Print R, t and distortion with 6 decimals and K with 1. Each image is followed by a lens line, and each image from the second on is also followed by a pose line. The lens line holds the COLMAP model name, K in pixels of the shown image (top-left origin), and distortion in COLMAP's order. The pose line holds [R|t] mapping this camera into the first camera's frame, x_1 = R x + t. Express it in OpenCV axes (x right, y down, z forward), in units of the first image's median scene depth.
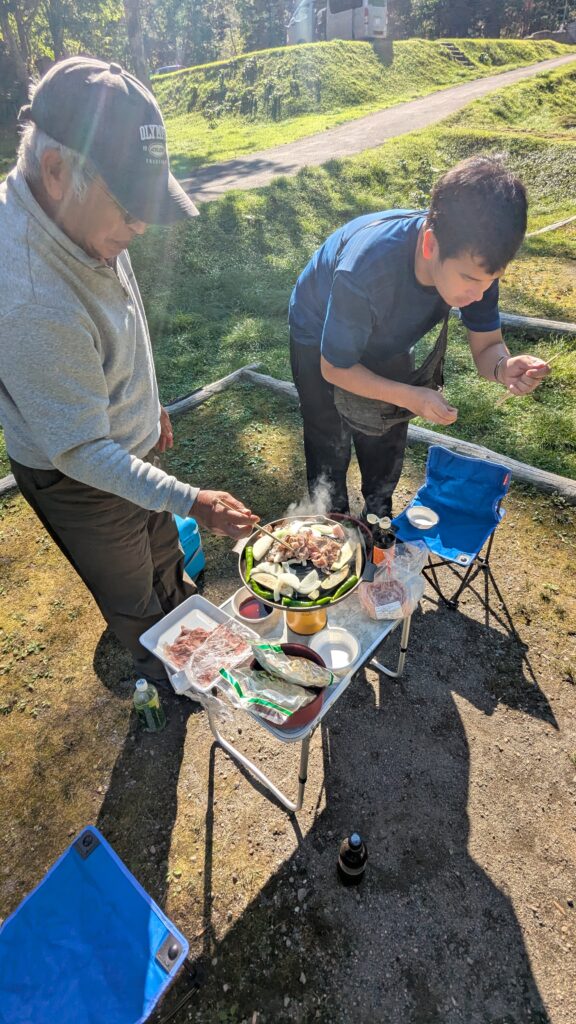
lens RADIAL K [[459.0, 0, 288.0], [0, 459.0, 512.0], [0, 0, 1]] dist [-0.108009, 0.000220]
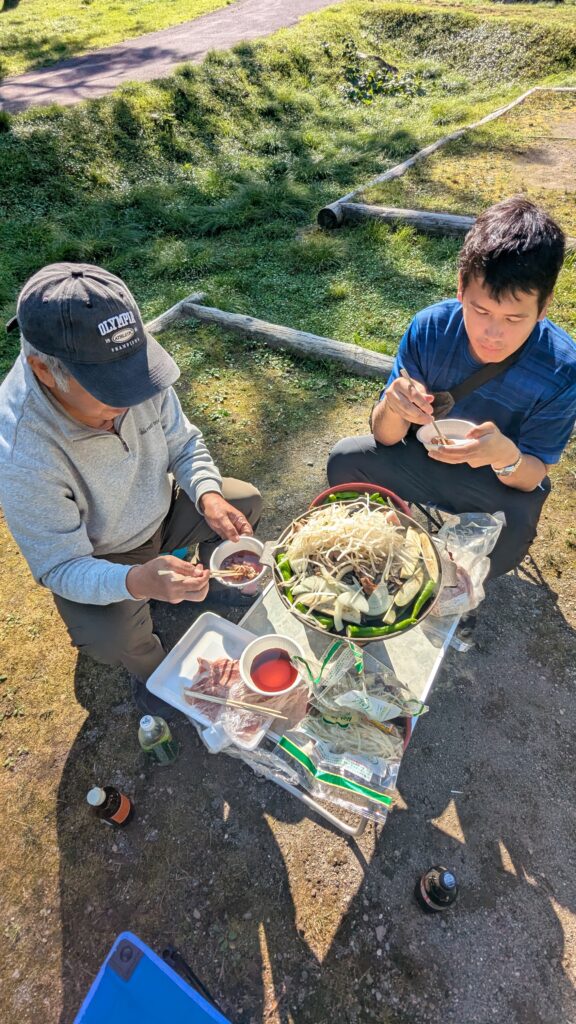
lens RADIAL K [[453.0, 0, 288.0], [0, 453.0, 512.0], [0, 0, 1]] dist [-0.073422, -0.000030]
pose [[0.985402, -0.116612, 0.124035, -0.135399], [0.096816, 0.983137, 0.155137, -0.091736], [-0.140034, -0.140864, 0.980075, 0.237199]]
